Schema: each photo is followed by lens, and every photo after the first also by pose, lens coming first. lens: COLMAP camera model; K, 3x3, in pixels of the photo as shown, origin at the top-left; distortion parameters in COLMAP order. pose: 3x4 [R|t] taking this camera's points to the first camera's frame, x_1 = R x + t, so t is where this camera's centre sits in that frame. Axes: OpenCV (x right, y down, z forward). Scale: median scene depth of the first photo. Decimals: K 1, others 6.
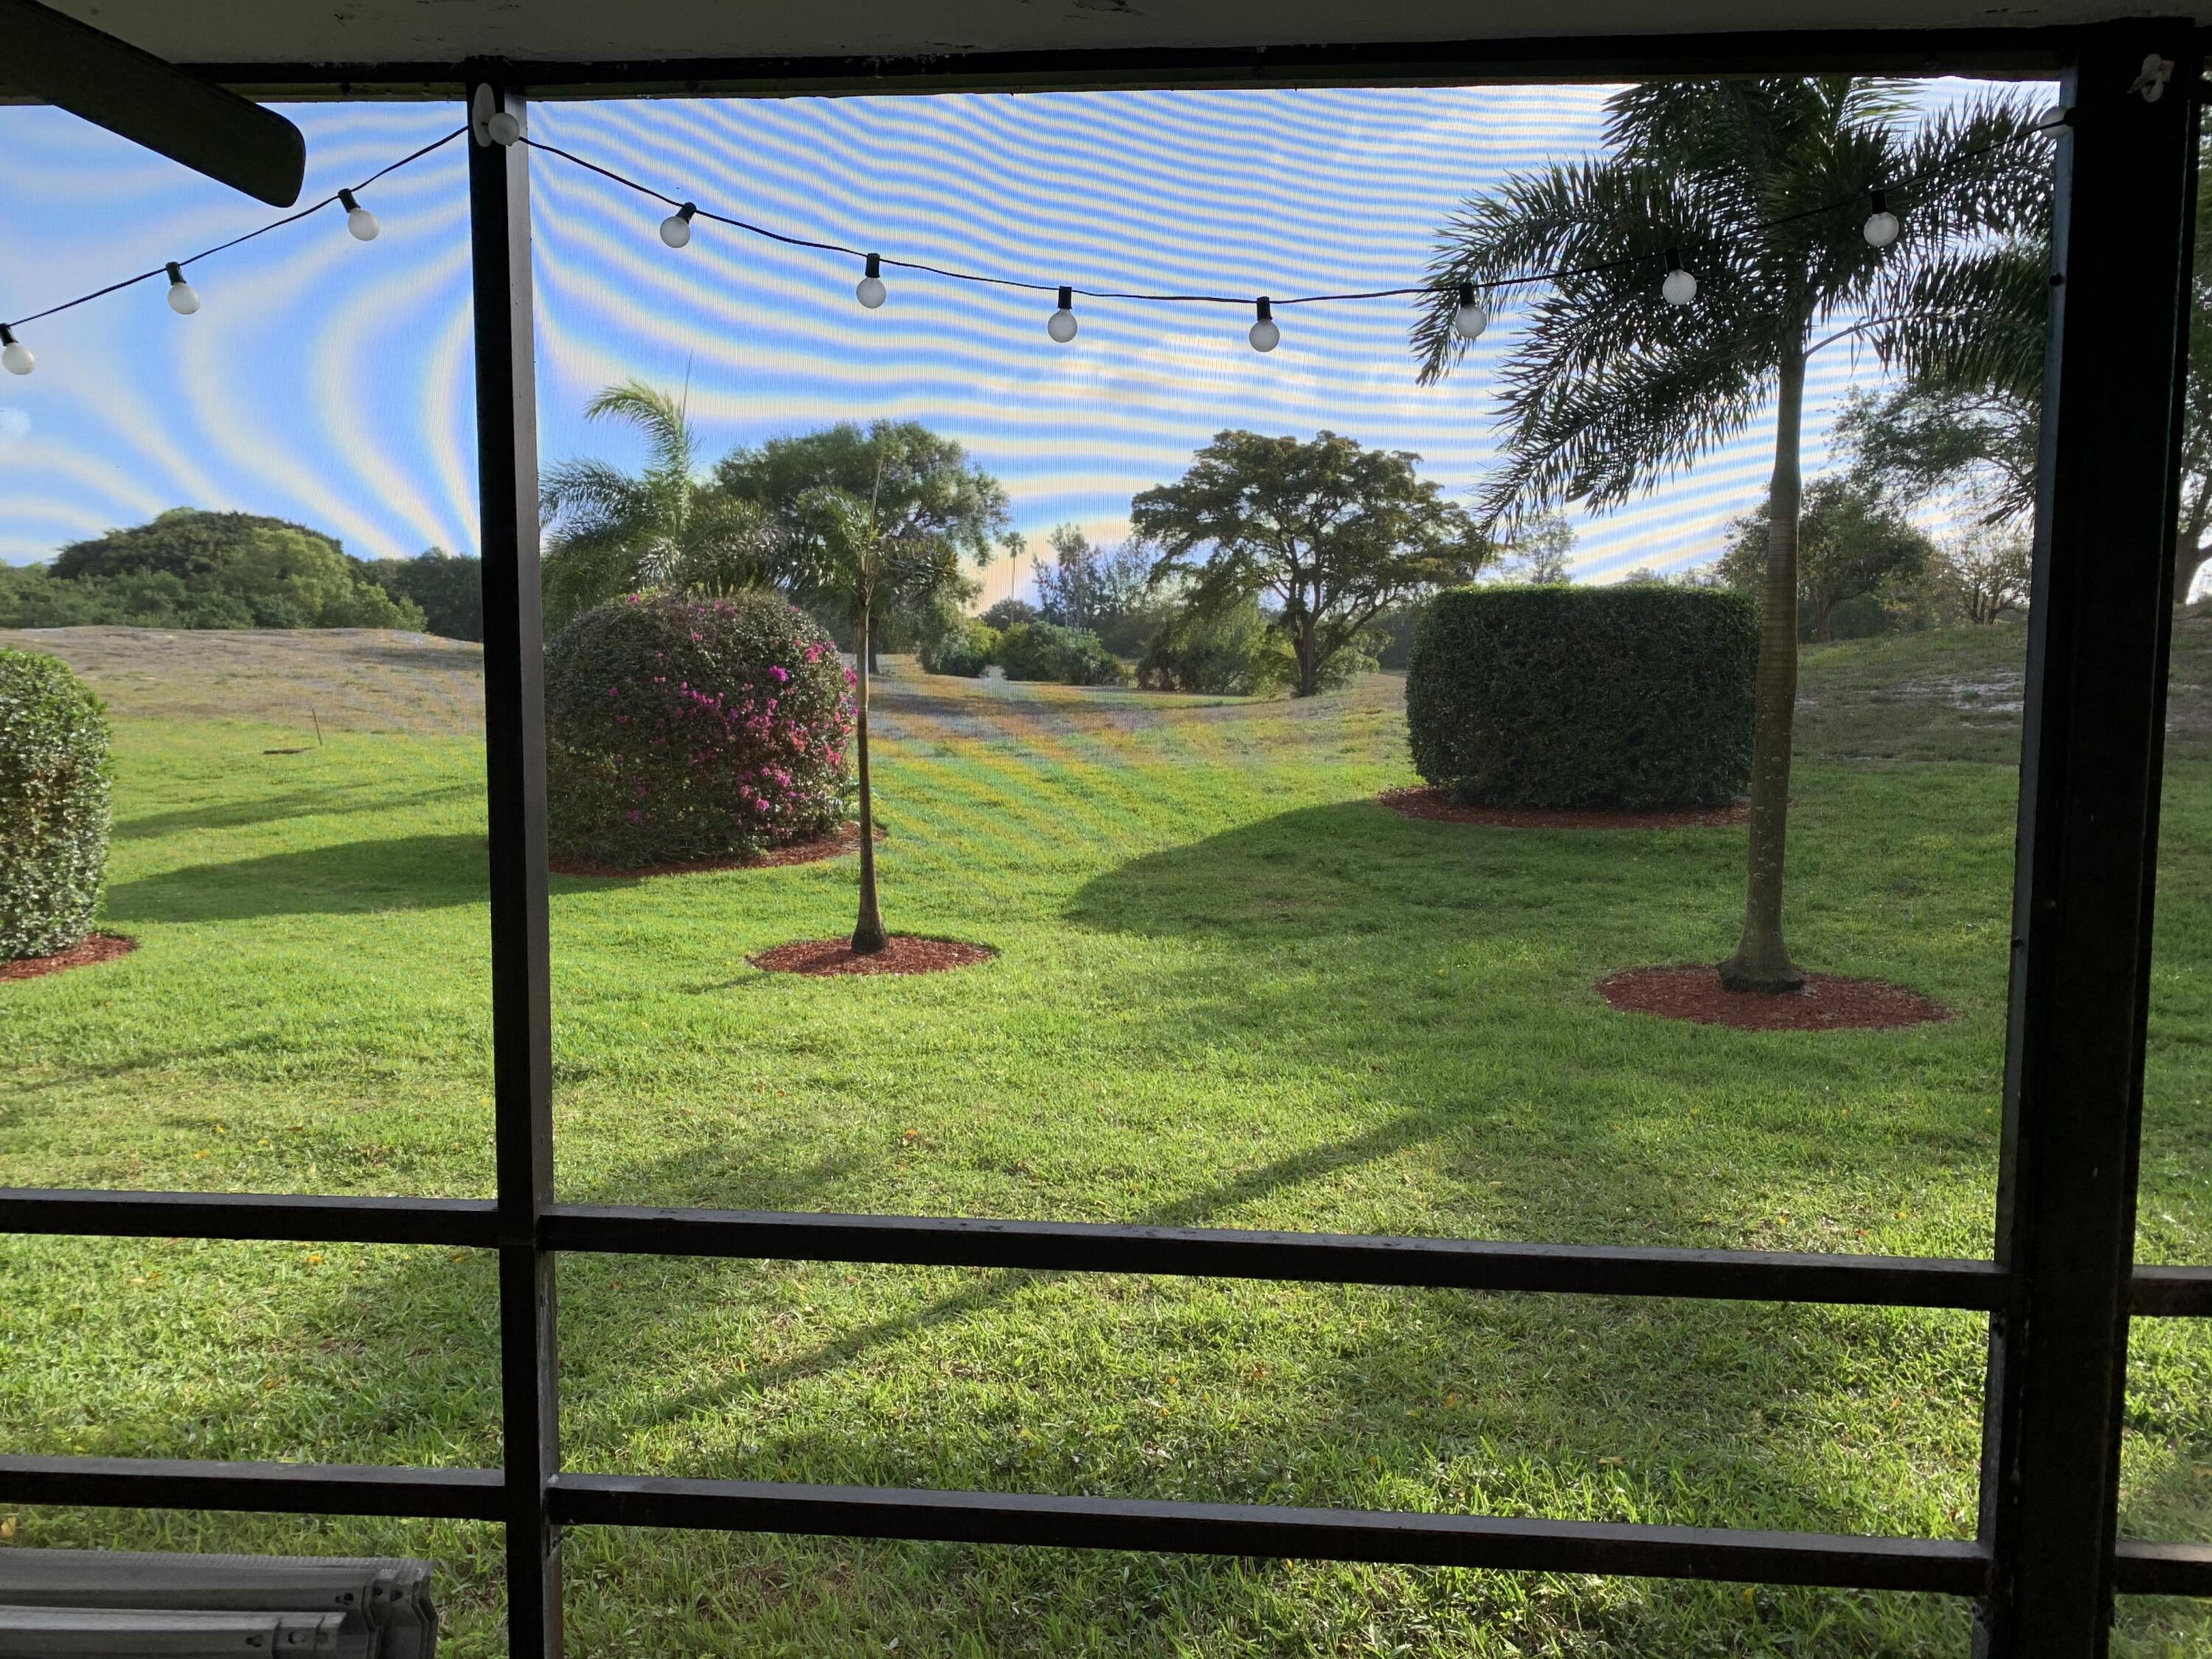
lens RADIAL K [[1681.1, 0, 1110.7], [0, 1681.1, 824.7], [0, 0, 1]] dist [0.028176, -0.031834]
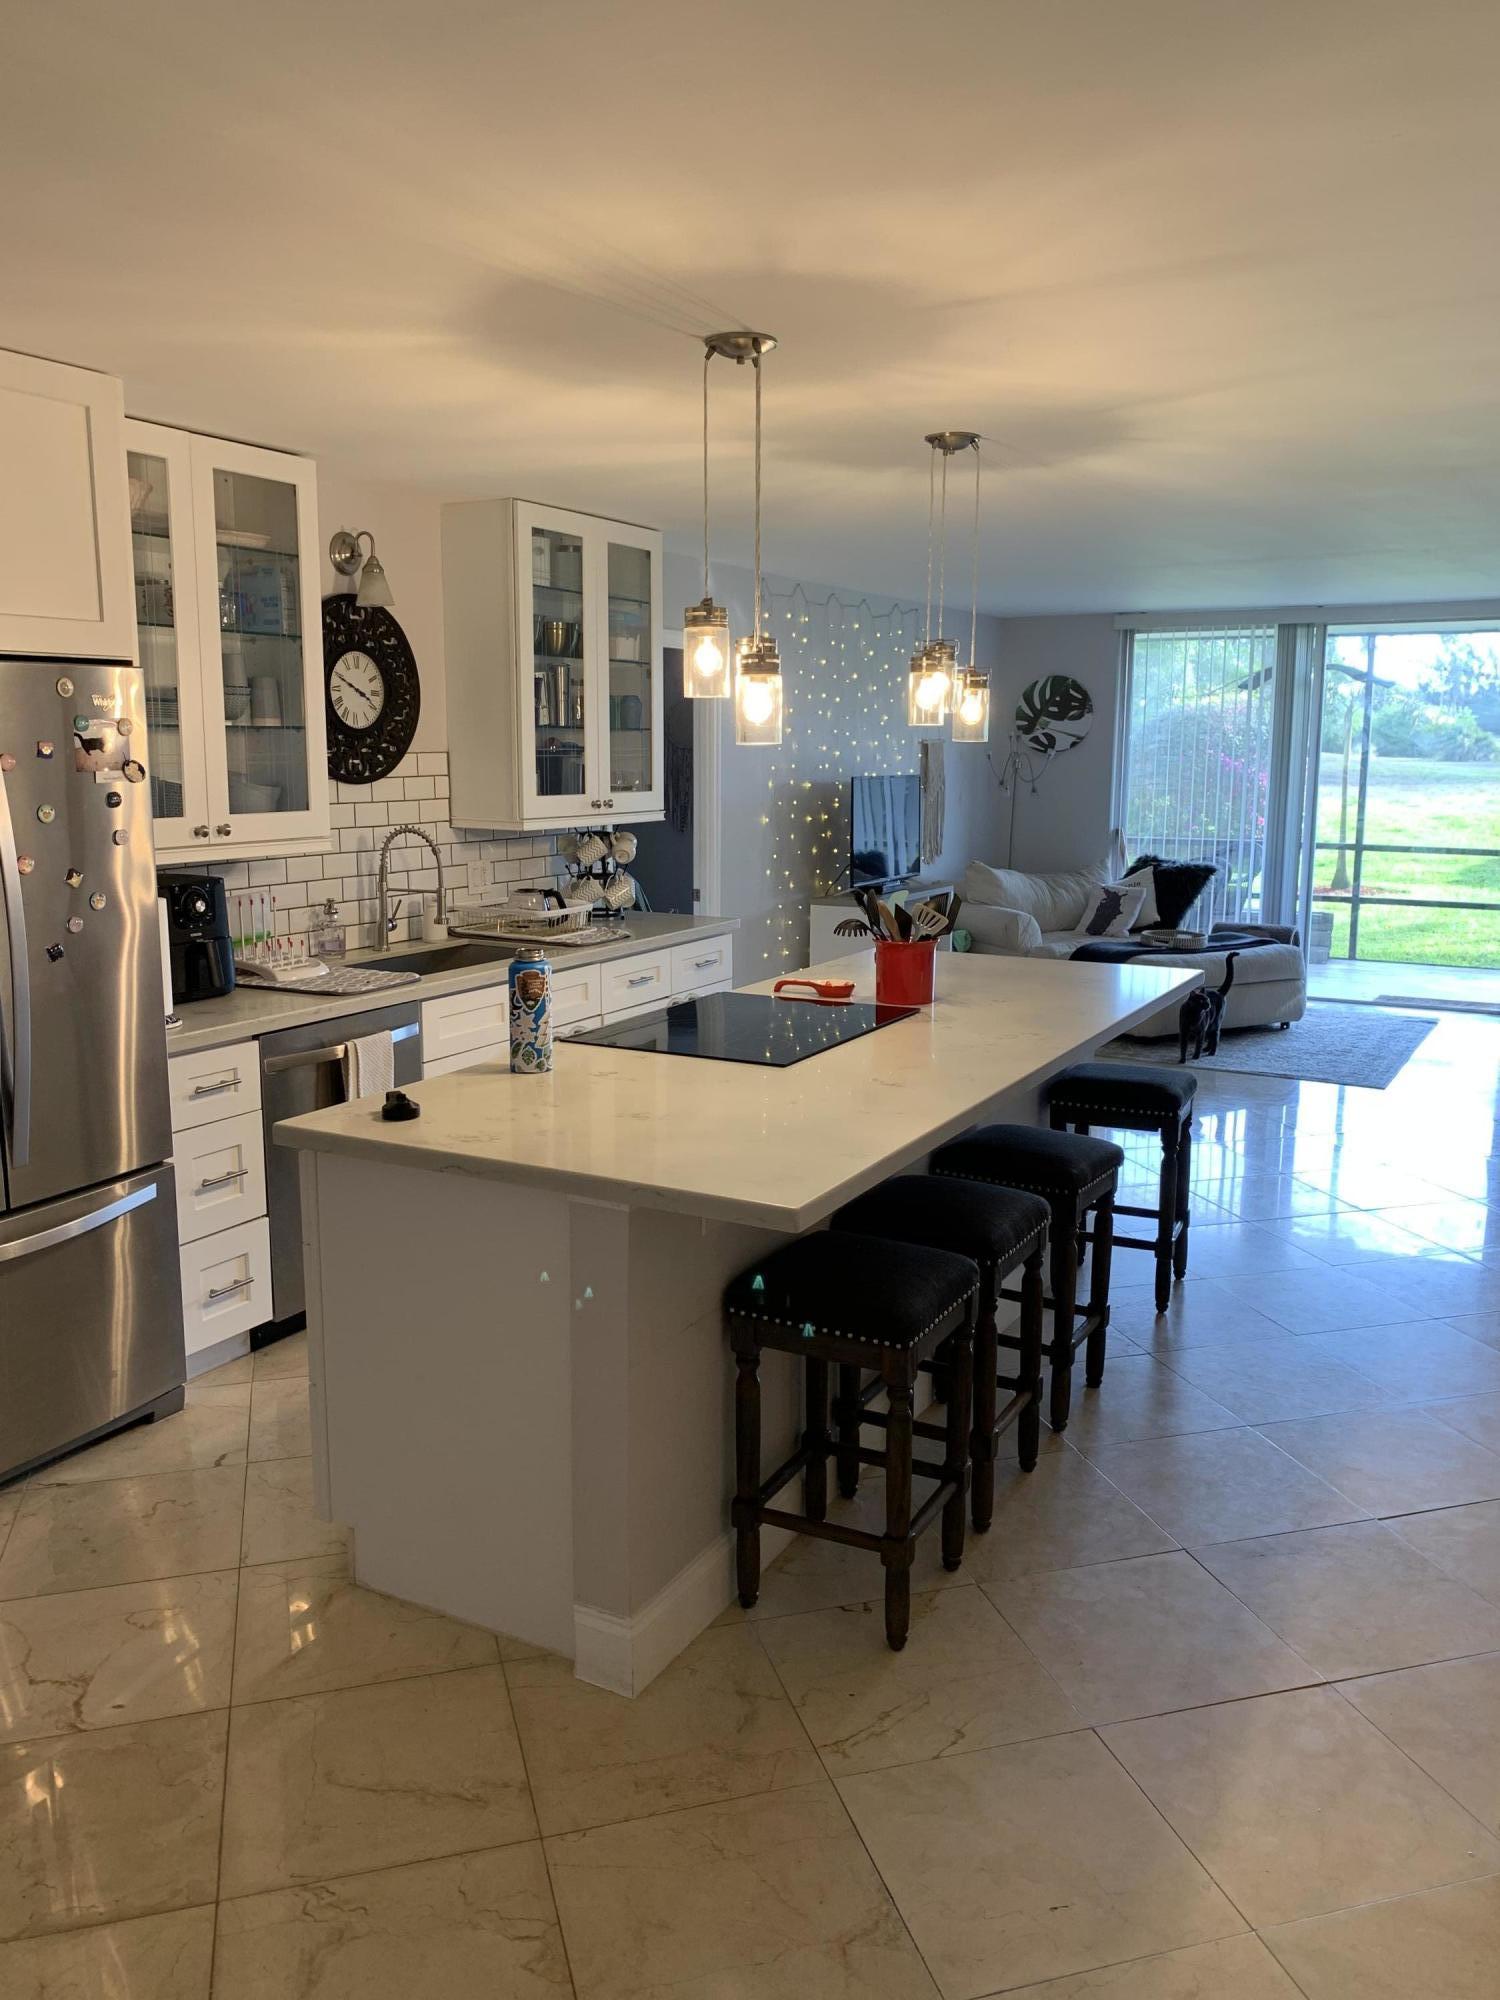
lens RADIAL K [[1520.0, 0, 752.4], [0, 1520.0, 993.2], [0, 0, 1]] dist [0.028176, -0.031834]
pose [[0.903892, 0.068531, -0.422236, -0.001771], [-0.039958, 0.996294, 0.076166, 0.065104], [0.425891, -0.051974, 0.903280, -0.662876]]
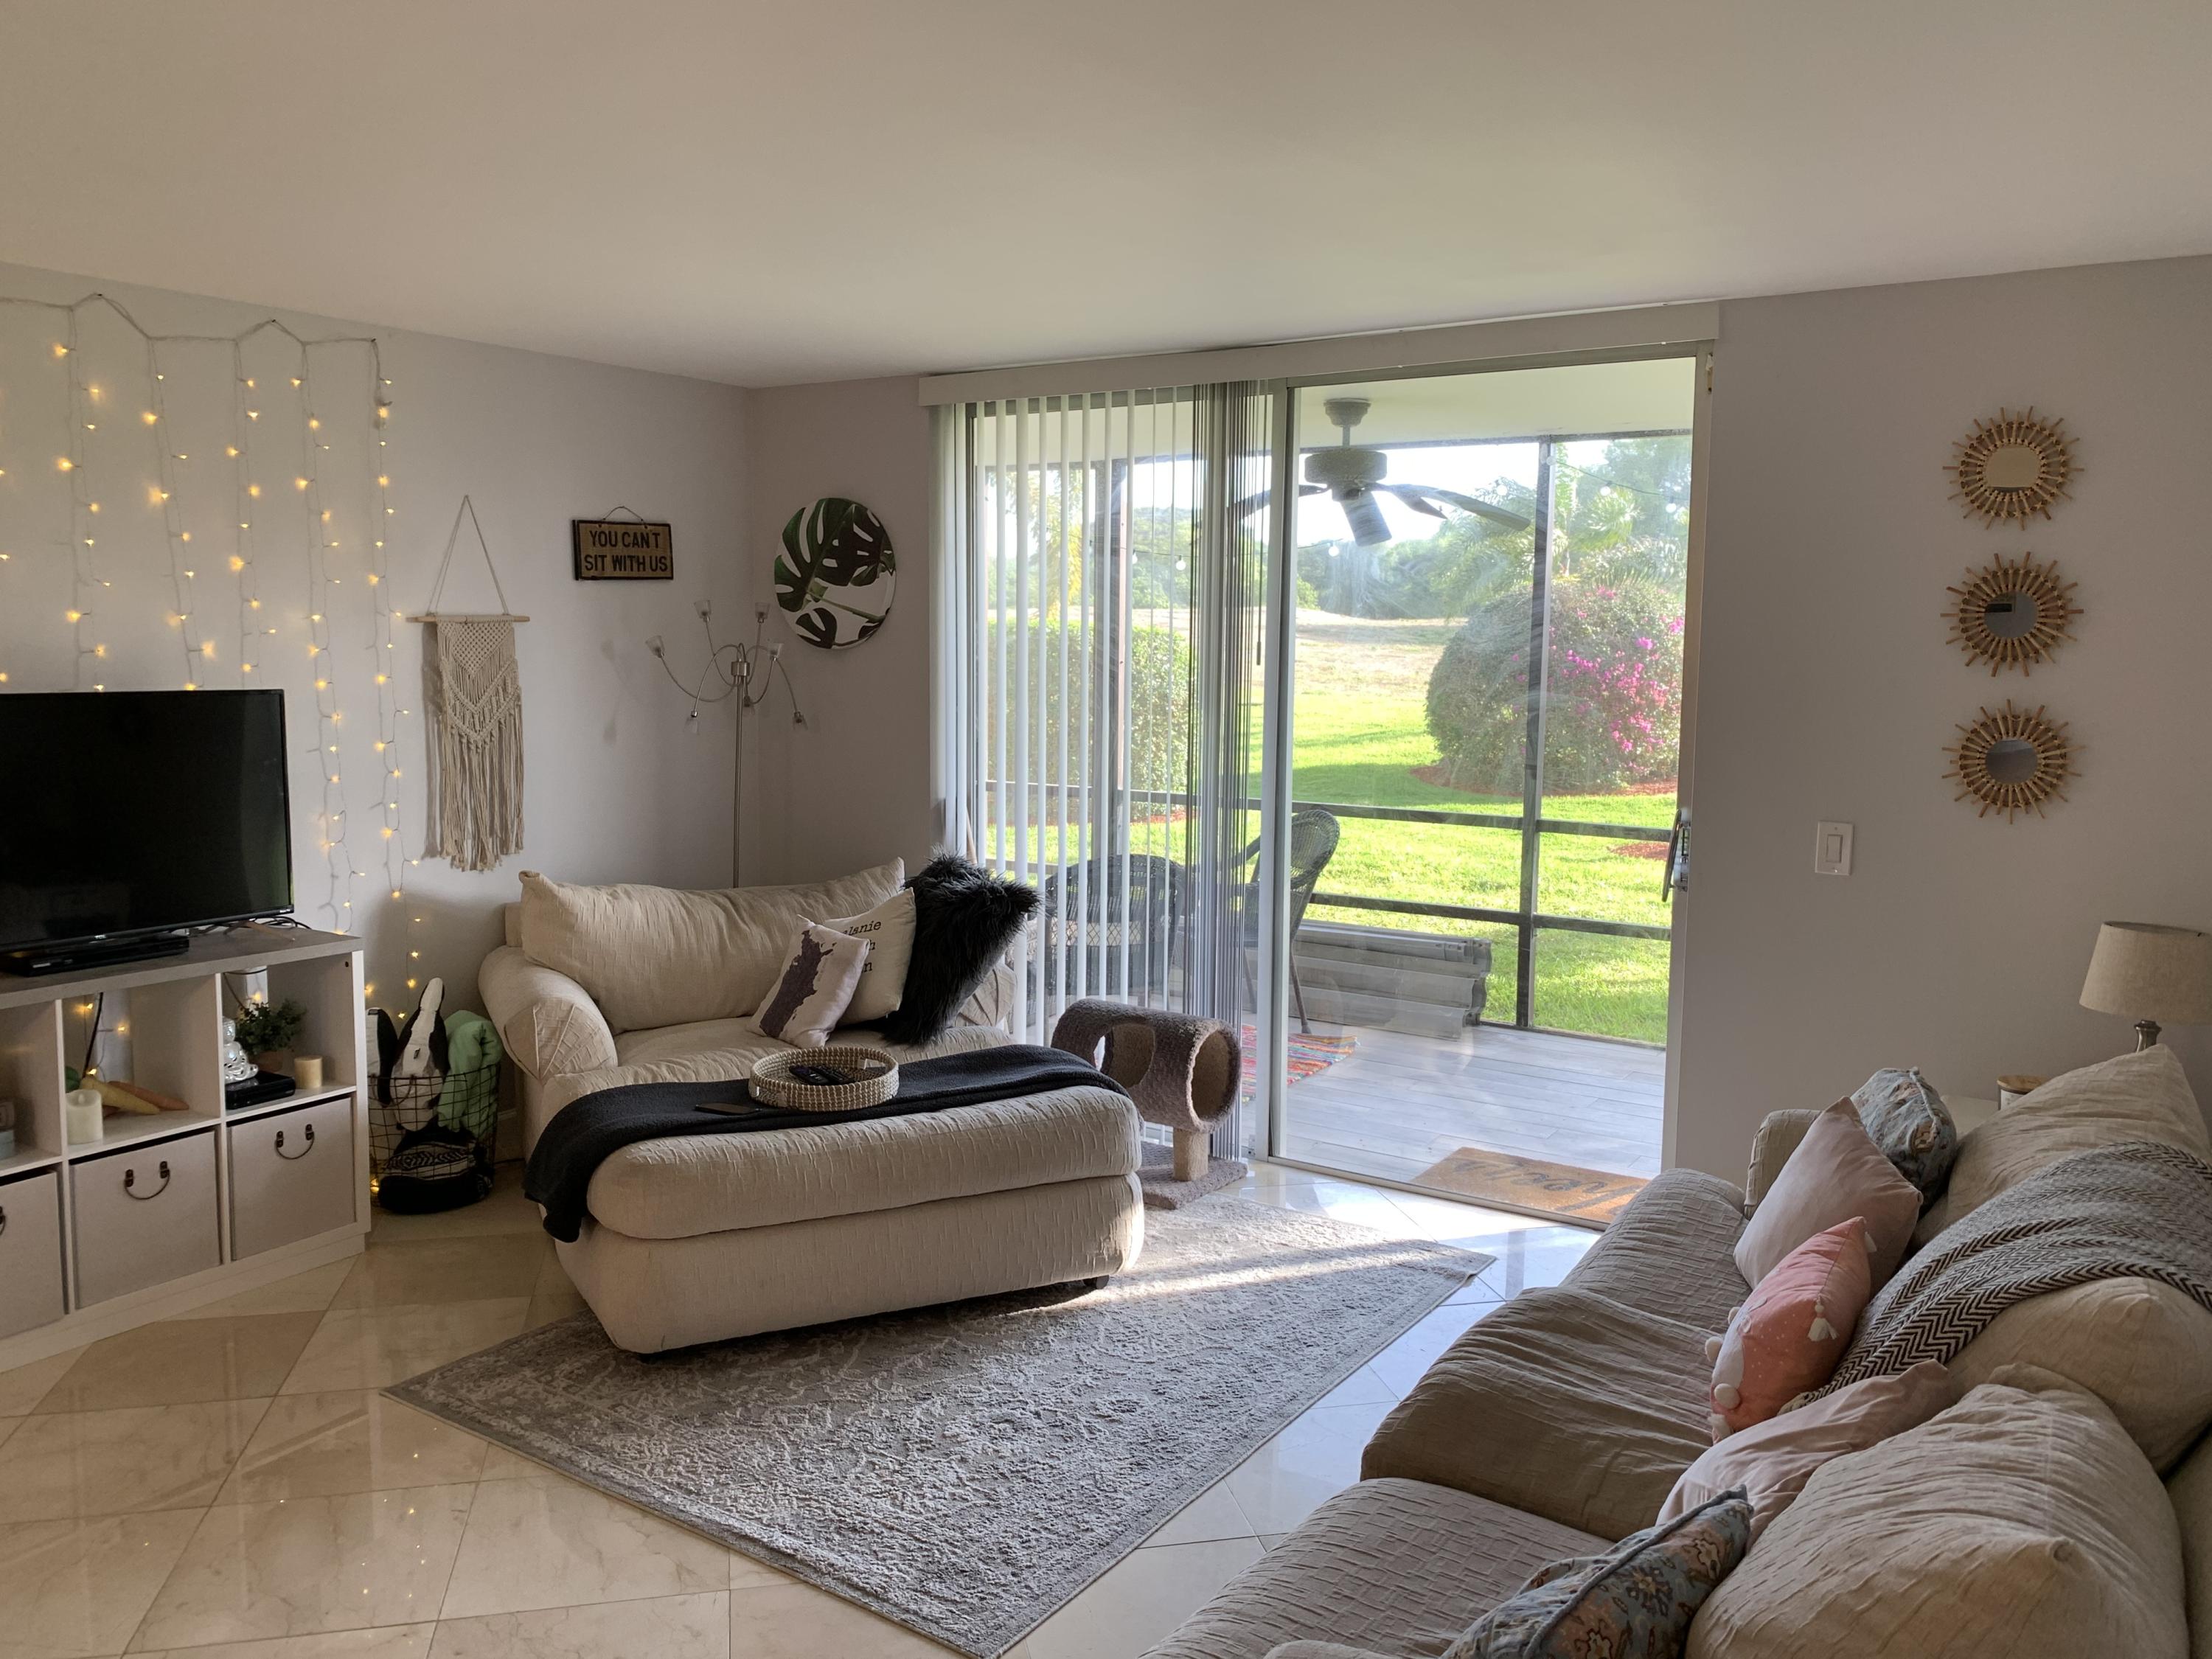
lens RADIAL K [[1681.1, 0, 1089.0], [0, 1681.1, 809.6], [0, 0, 1]] dist [0.028176, -0.031834]
pose [[0.869690, 0.058517, -0.490118, 0.065600], [-0.055703, 0.998240, 0.020342, 0.031514], [0.490445, 0.009610, 0.871419, -0.303055]]
